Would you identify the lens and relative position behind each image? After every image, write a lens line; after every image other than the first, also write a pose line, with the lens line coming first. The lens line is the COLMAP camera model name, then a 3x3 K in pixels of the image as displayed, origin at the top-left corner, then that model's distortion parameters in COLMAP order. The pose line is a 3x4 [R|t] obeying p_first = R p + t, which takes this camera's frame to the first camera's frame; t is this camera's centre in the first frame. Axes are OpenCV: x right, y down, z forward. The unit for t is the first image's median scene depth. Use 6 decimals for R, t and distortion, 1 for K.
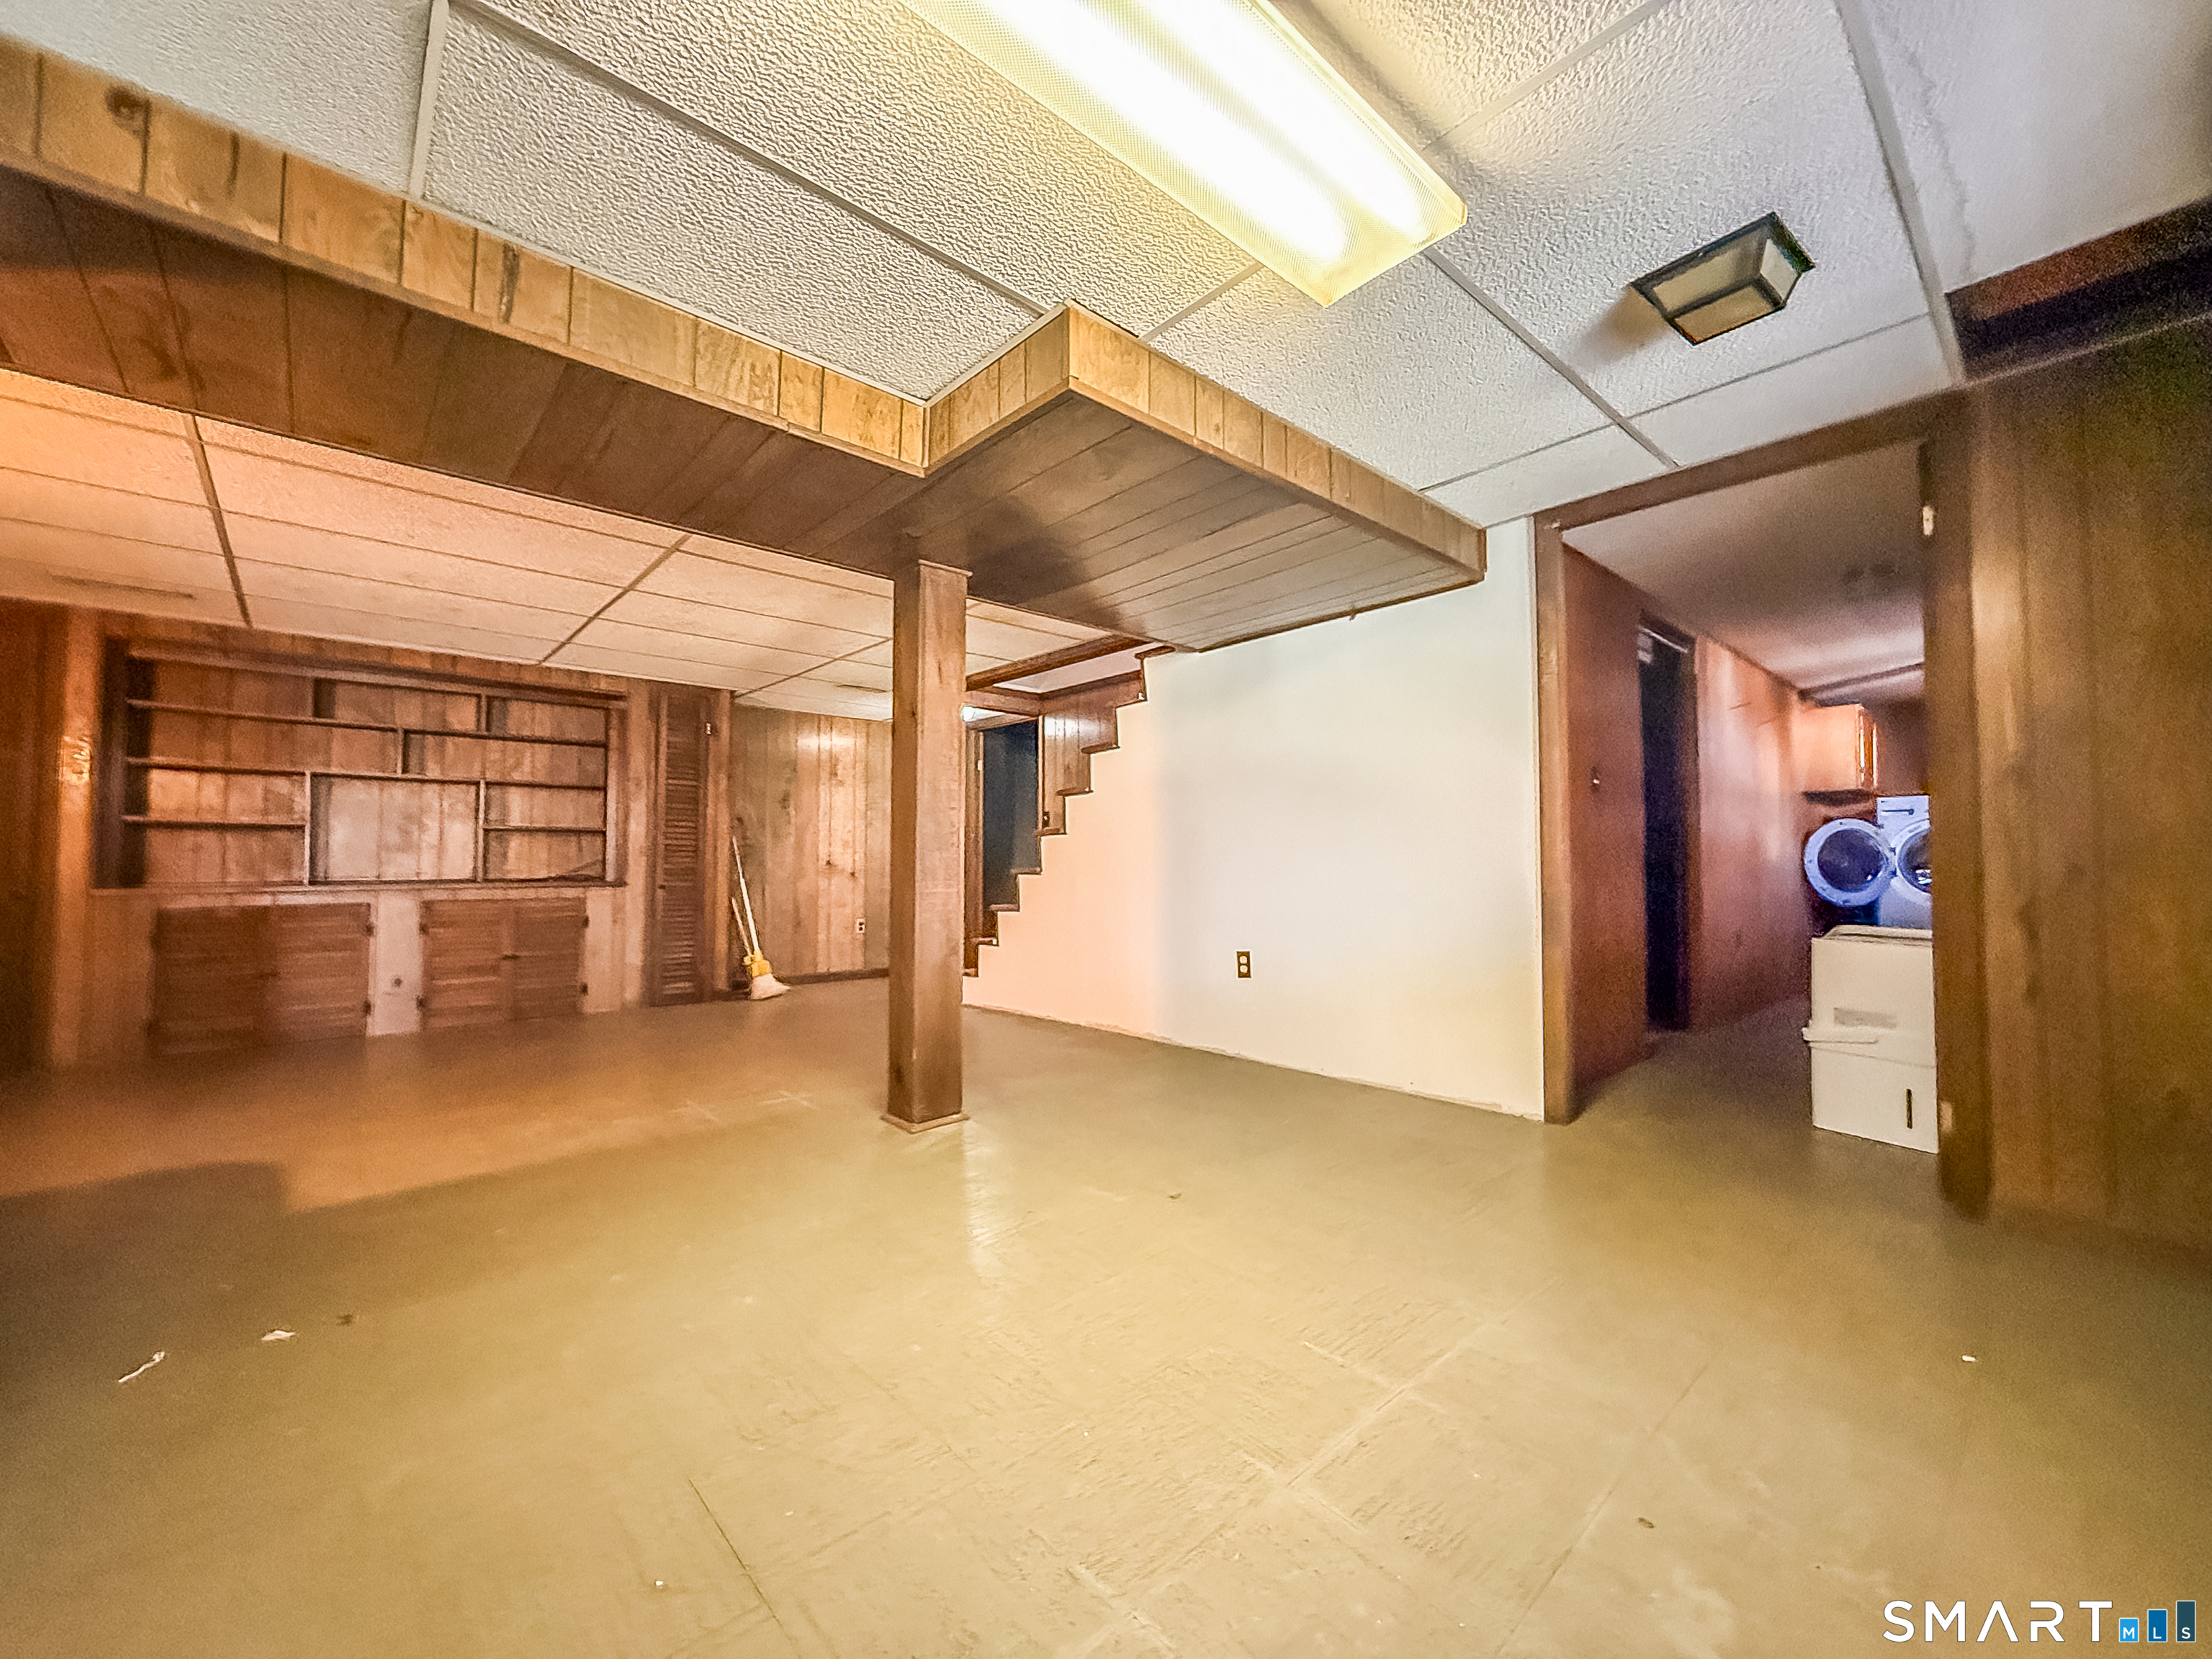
lens RADIAL K [[880.8, 0, 1101.3], [0, 880.8, 833.3], [0, 0, 1]] dist [0.001407, 0.000090]
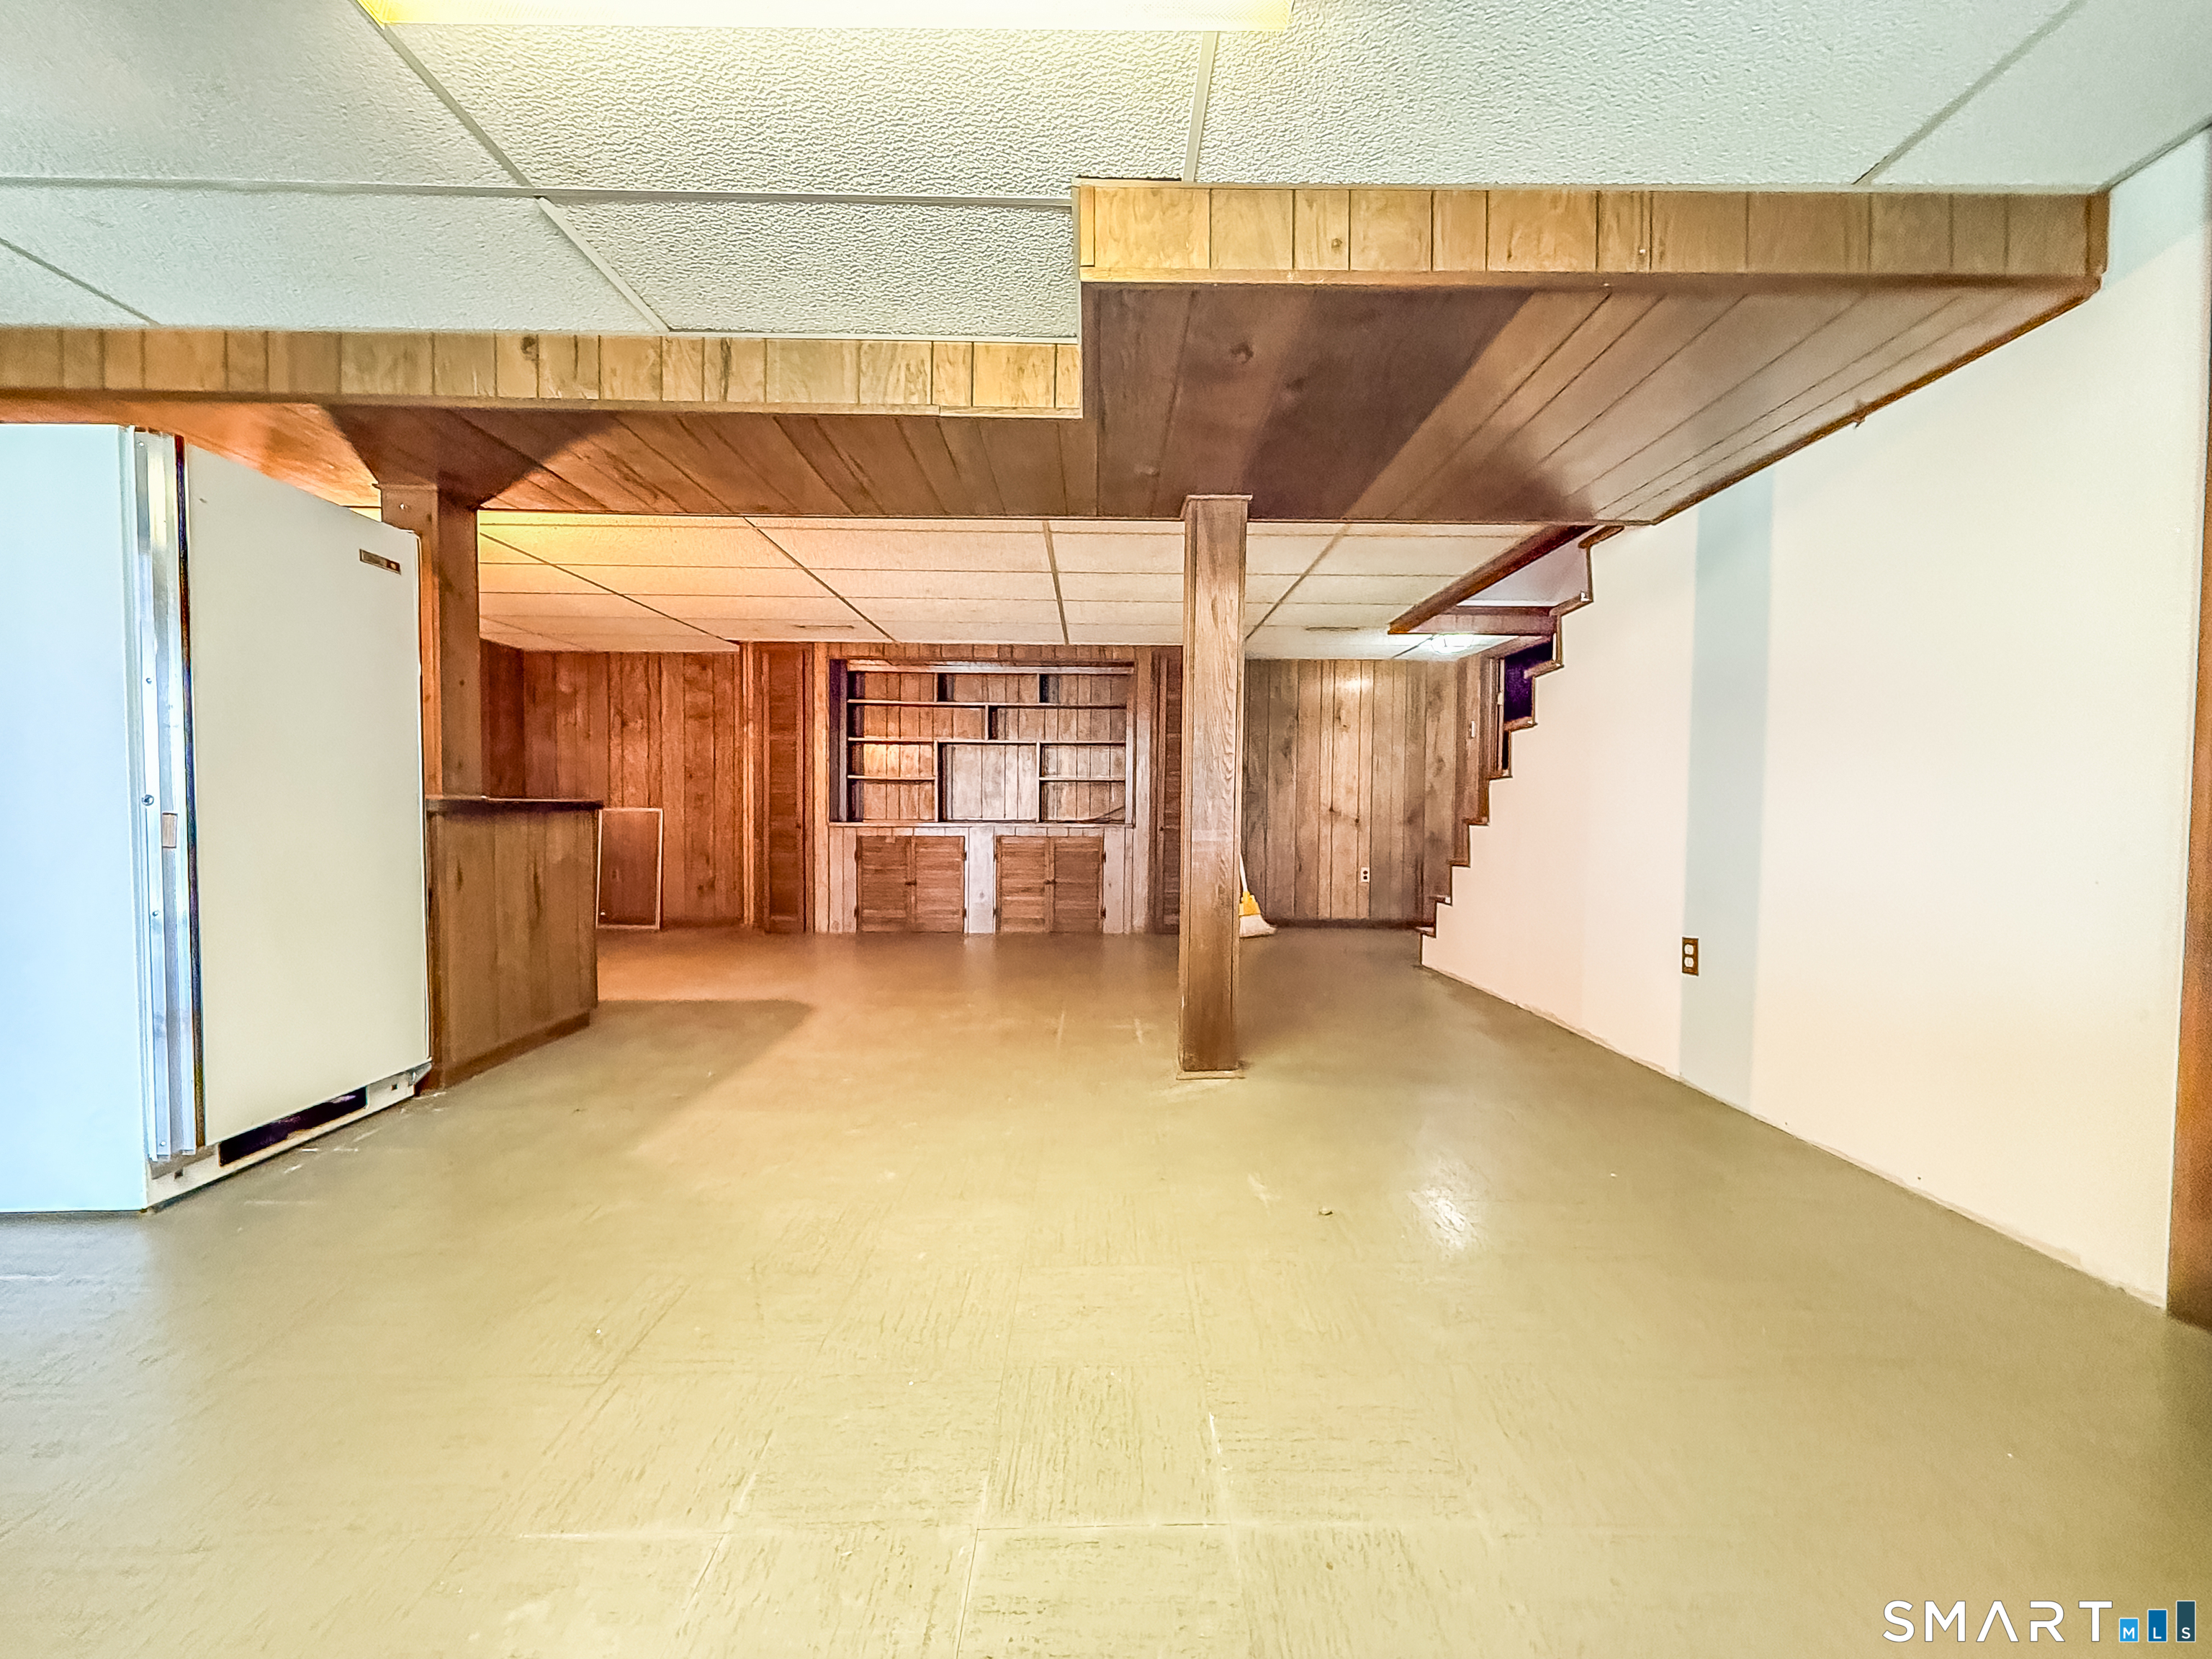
lens RADIAL K [[880.8, 0, 1101.3], [0, 880.8, 833.3], [0, 0, 1]] dist [0.001407, 0.000090]
pose [[0.750201, 0.026812, -0.660666, 0.239303], [0.013970, 0.998312, 0.056378, 0.001337], [0.661062, -0.051524, 0.748560, 0.129233]]
